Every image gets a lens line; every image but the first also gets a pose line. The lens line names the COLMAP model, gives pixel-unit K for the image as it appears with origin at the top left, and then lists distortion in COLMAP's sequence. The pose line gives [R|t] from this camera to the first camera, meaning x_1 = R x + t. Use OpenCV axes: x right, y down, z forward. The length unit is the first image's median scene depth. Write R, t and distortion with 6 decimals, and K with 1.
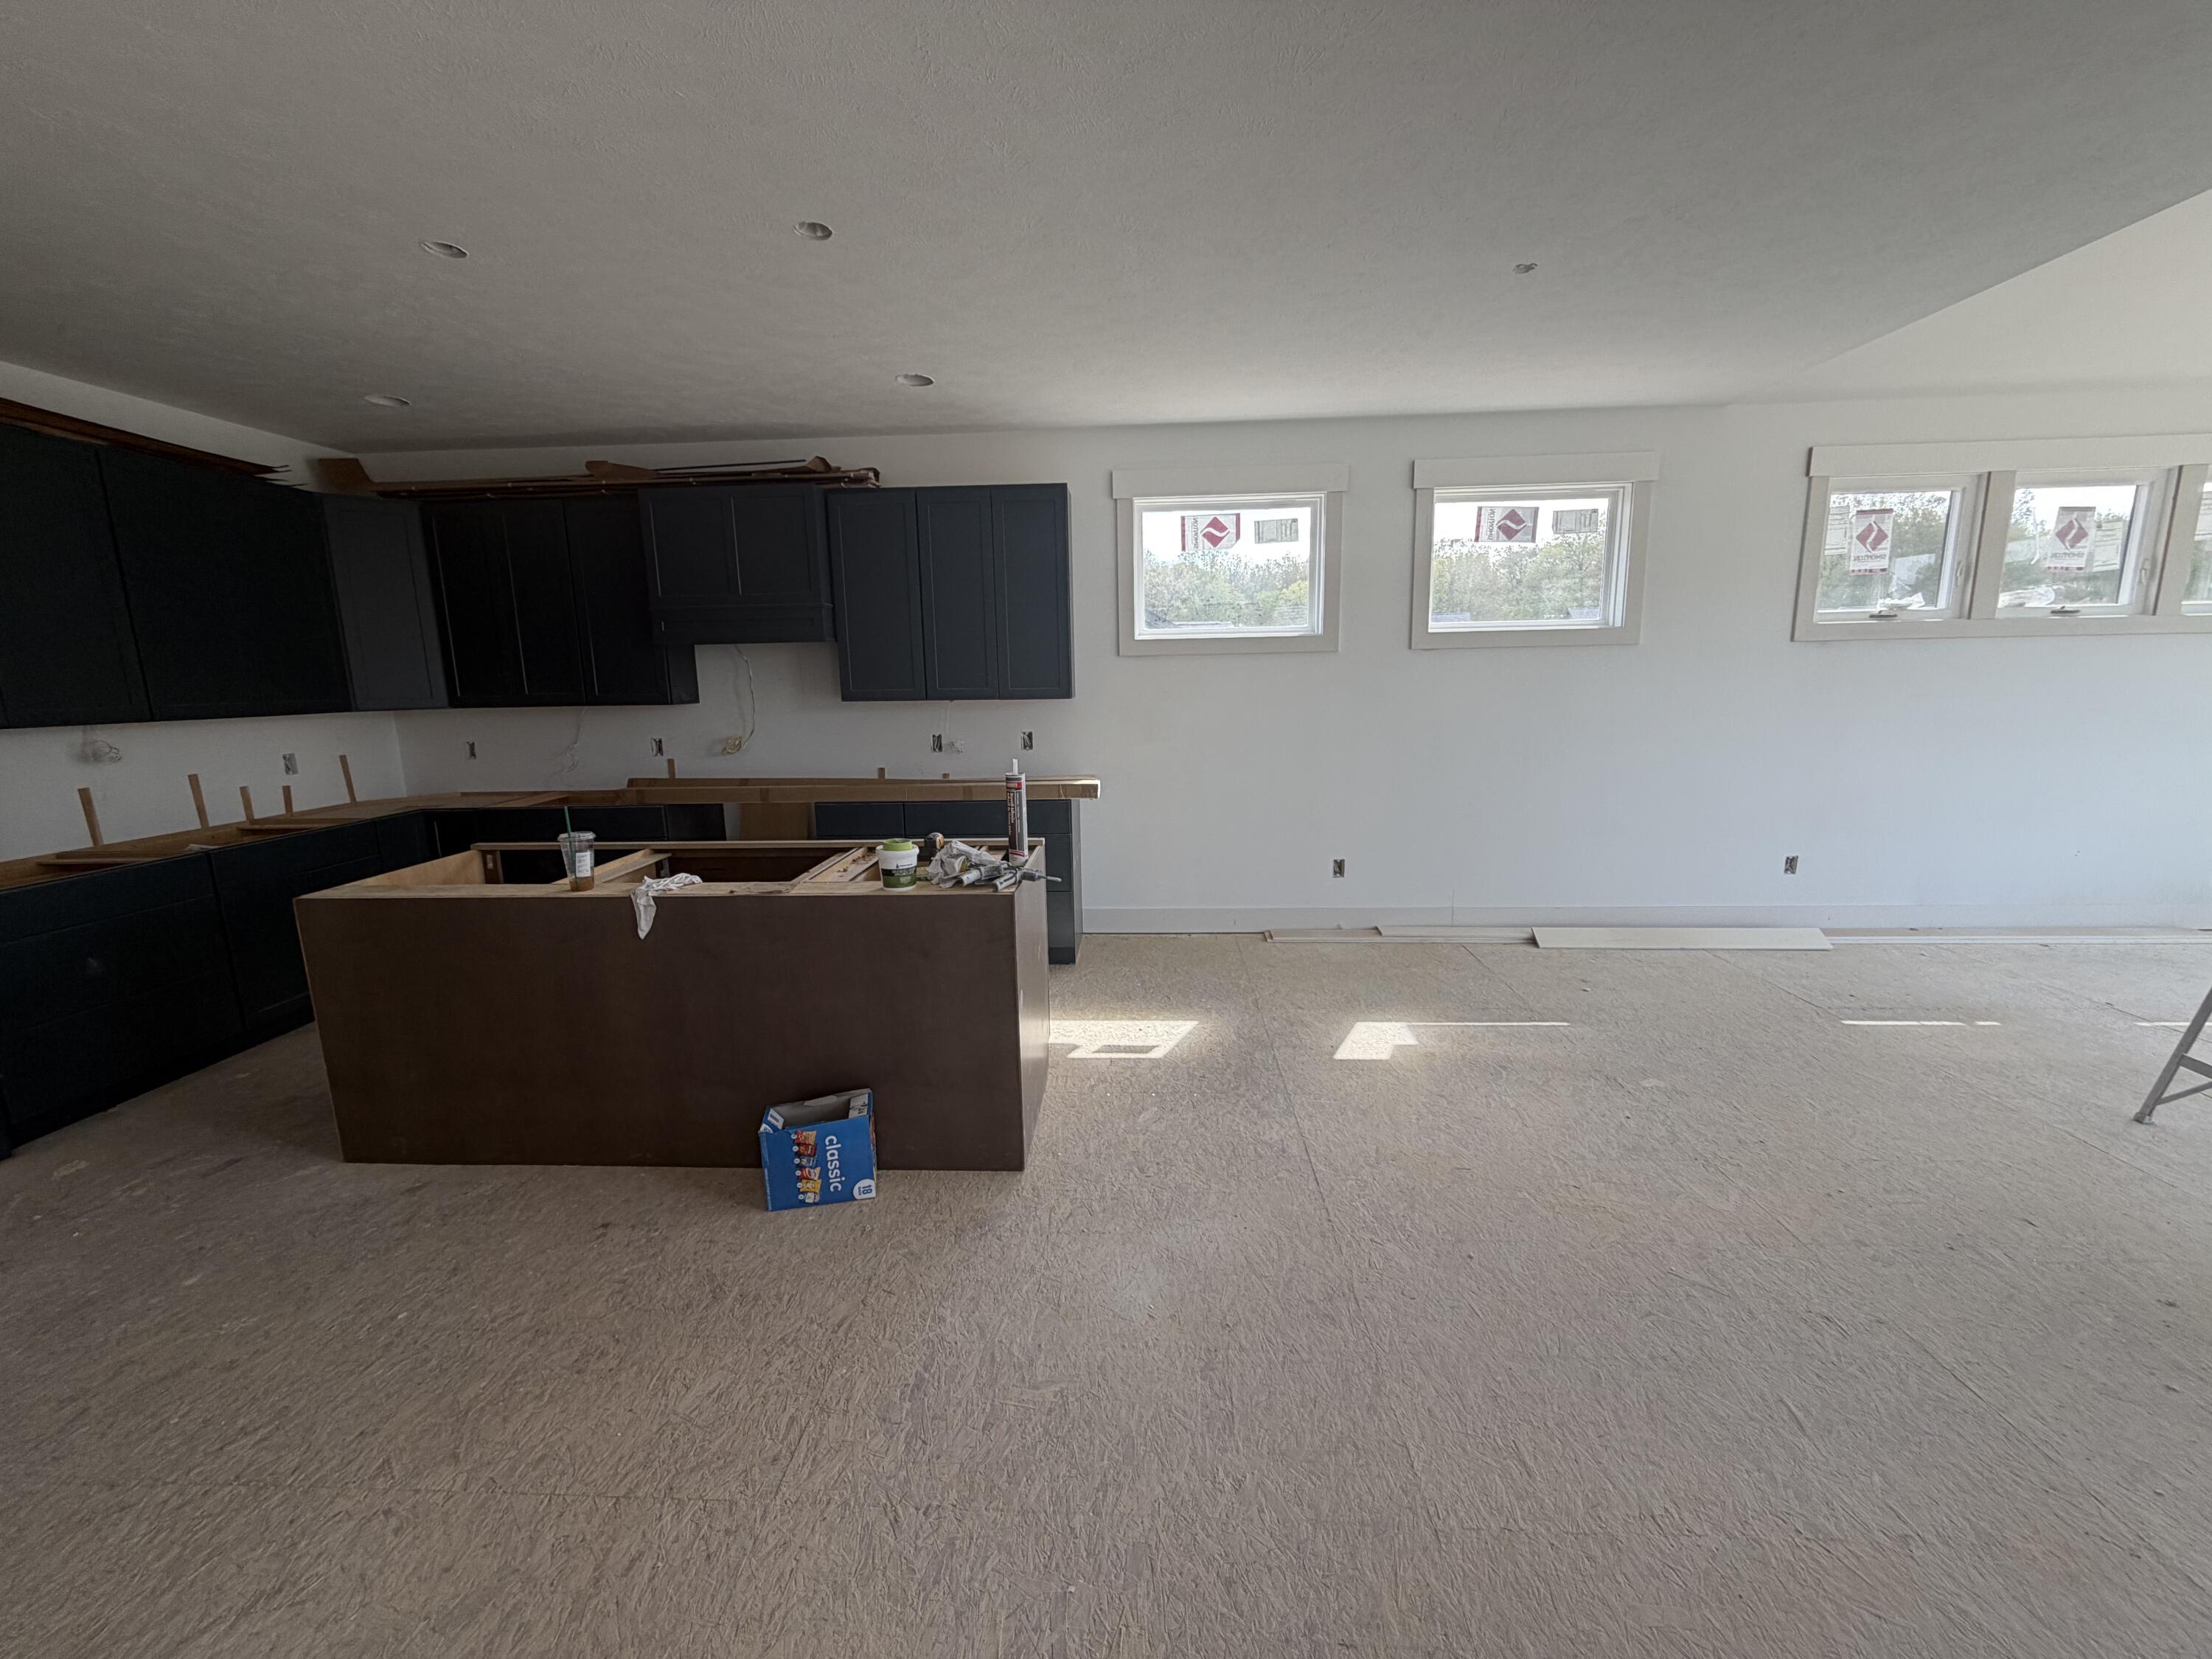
lens RADIAL K [[880.6, 0, 1098.5], [0, 880.6, 829.0], [0, 0, 1]] dist [-0.000246, 0.000173]
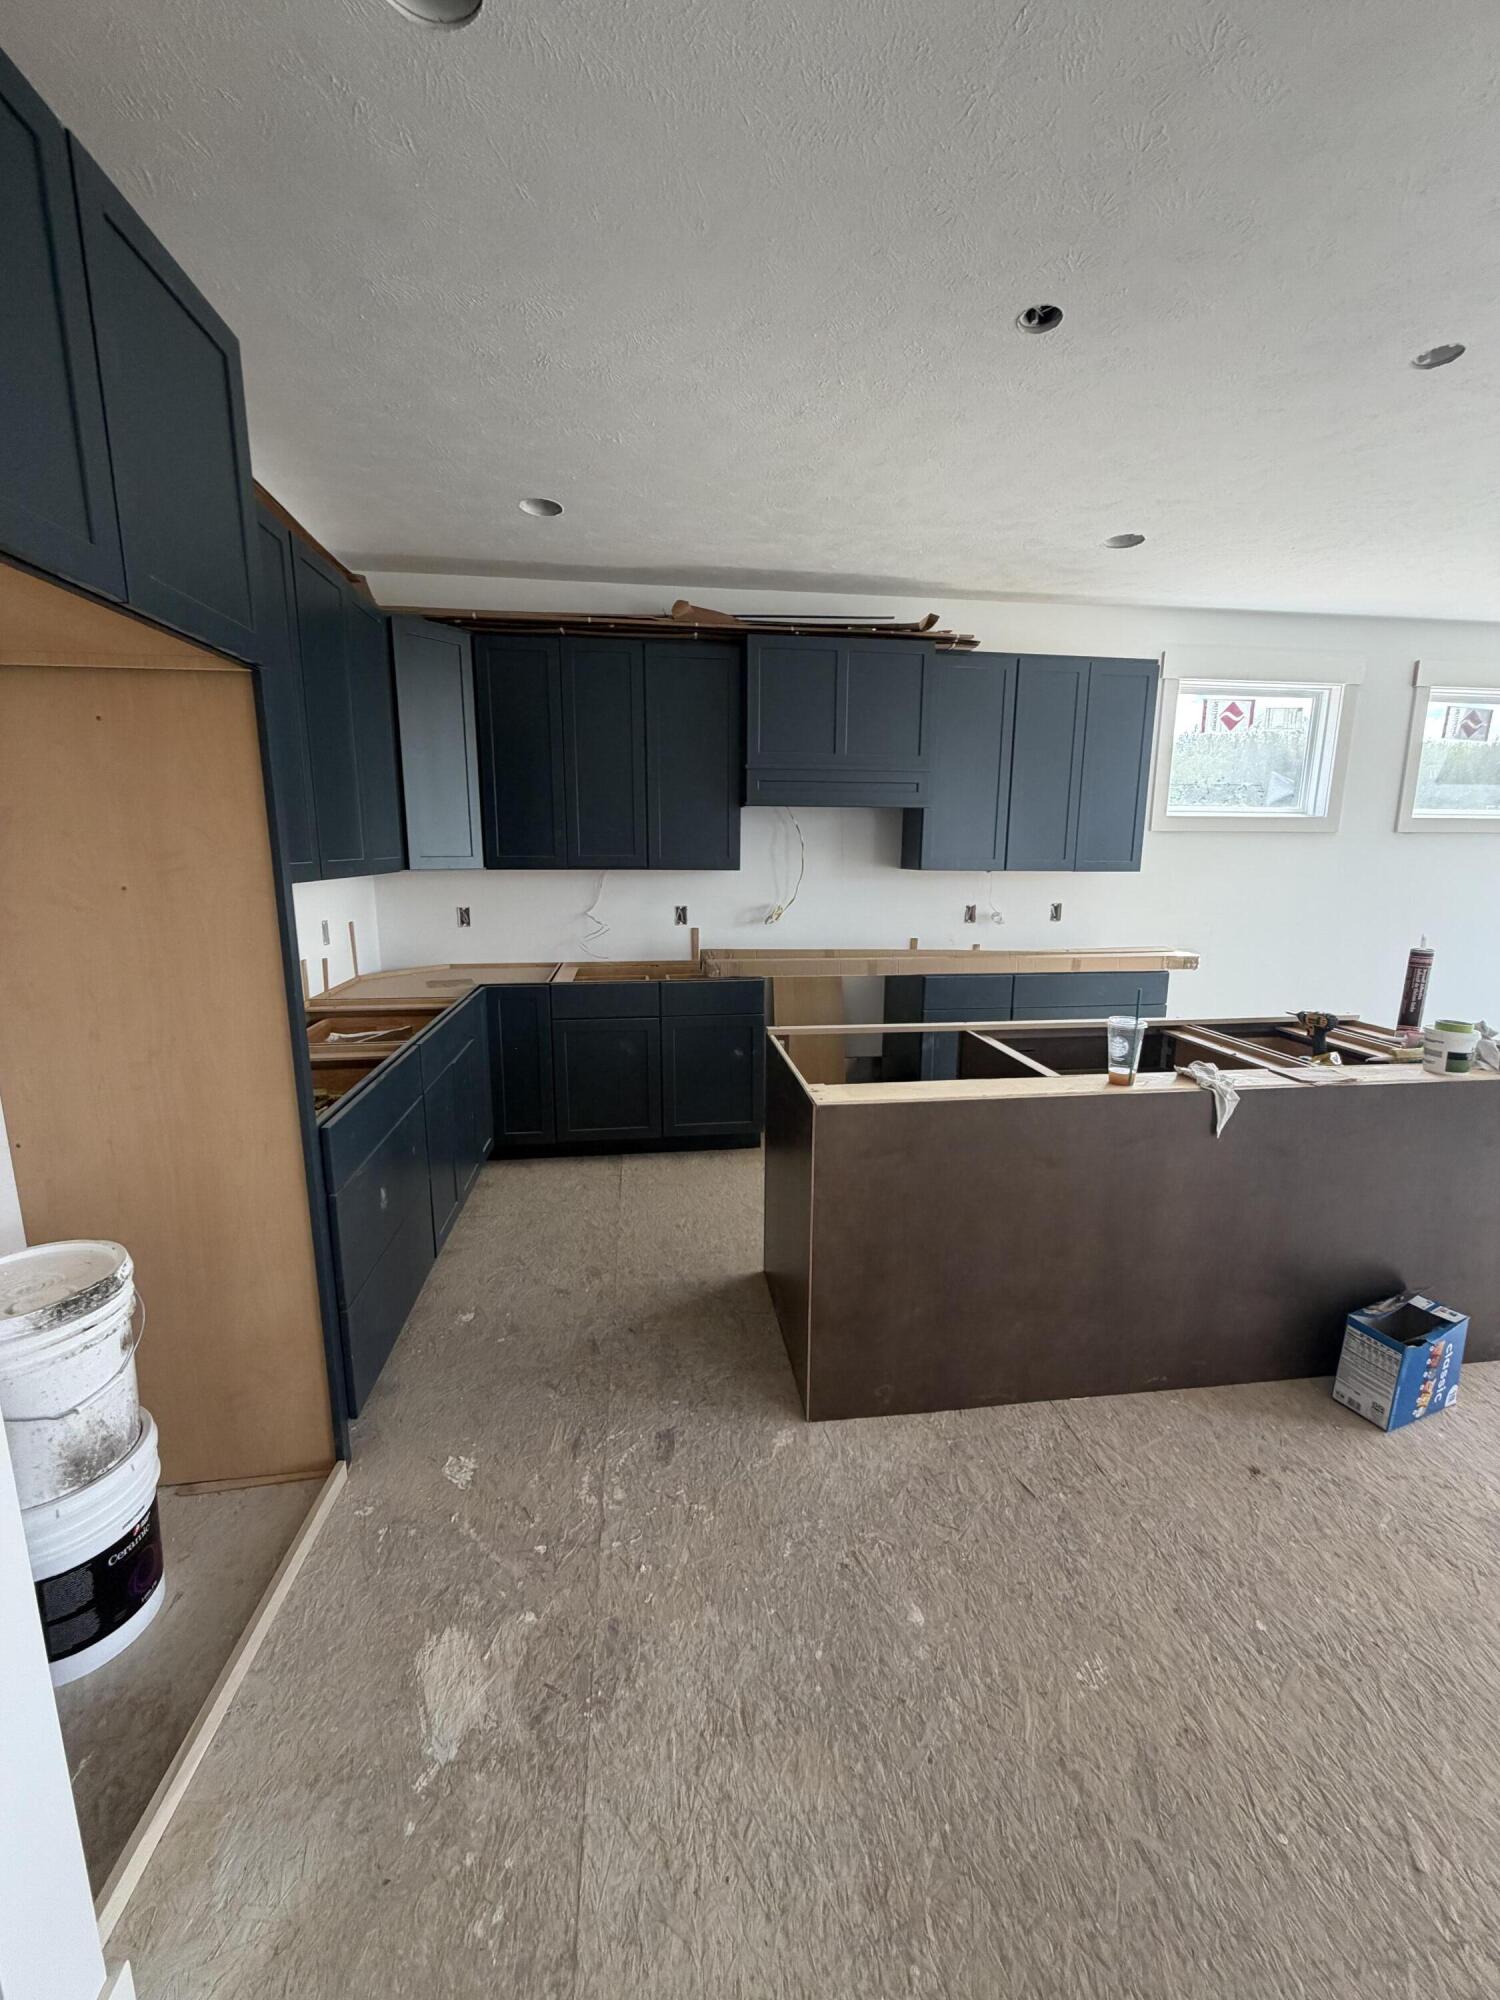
lens RADIAL K [[796.2, 0, 749.4], [0, 796.2, 993.4], [0, 0, 1]] dist [-0.000246, 0.000173]
pose [[0.982528, -0.009913, 0.185850, -0.661775], [0.008388, 0.999924, 0.008995, -0.019241], [-0.185925, -0.007279, 0.982537, 0.177366]]
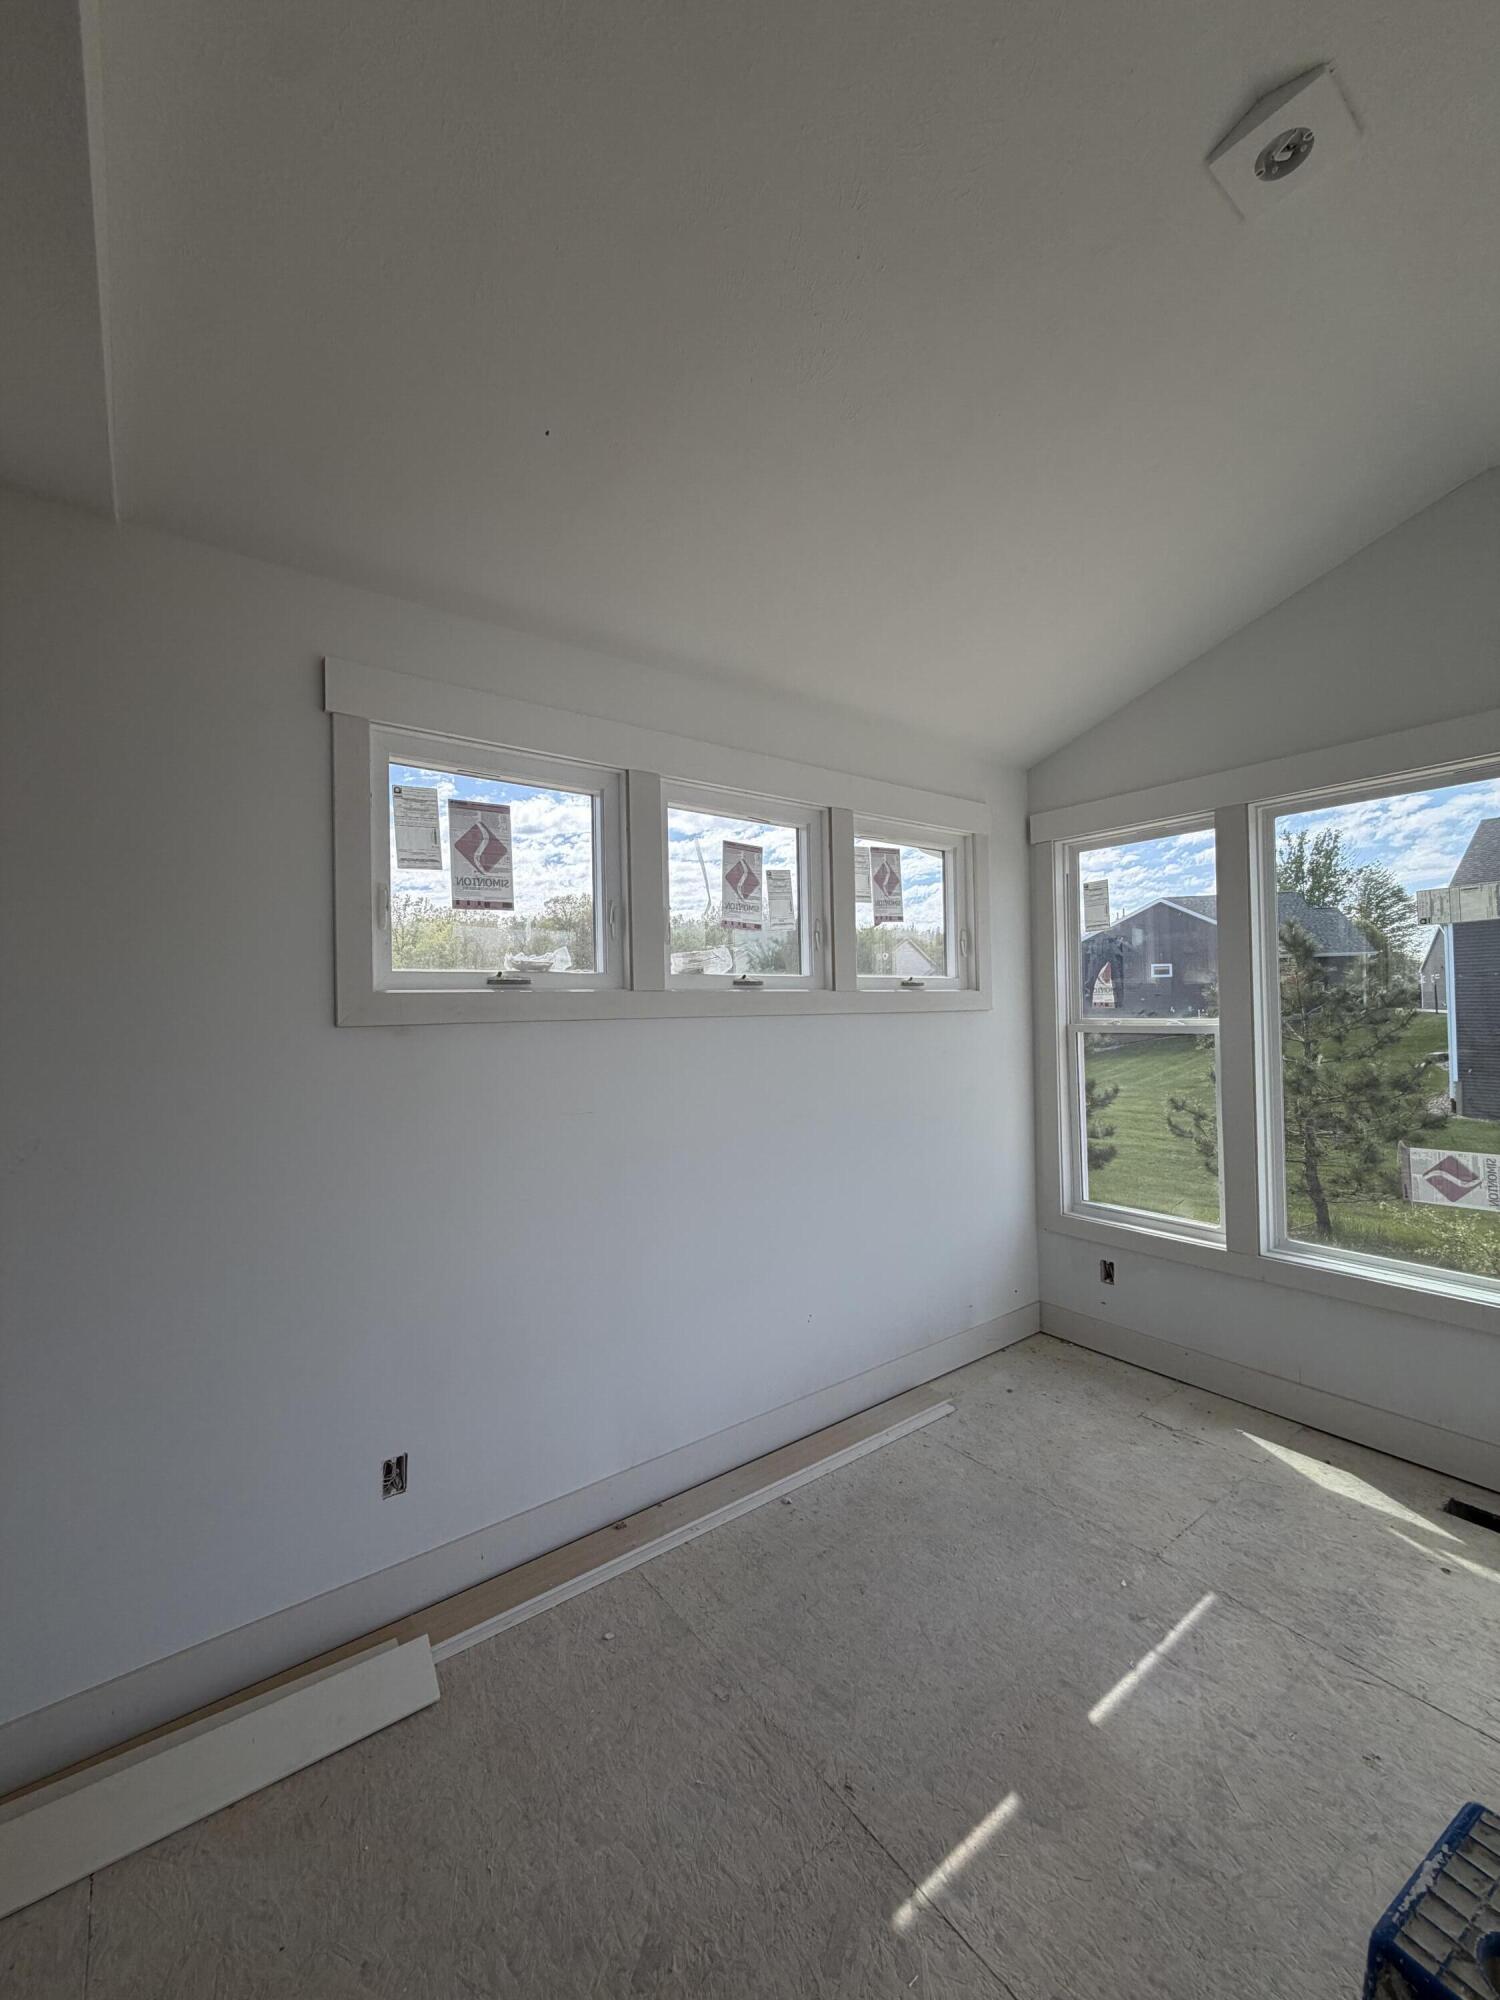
lens RADIAL K [[796.2, 0, 748.1], [0, 796.2, 991.0], [0, 0, 1]] dist [-0.000246, 0.000173]
pose [[0.764364, 0.020187, 0.644469, 0.695339], [0.116803, 0.978638, -0.169187, -0.133604], [-0.634118, 0.204596, 0.745677, 0.530306]]
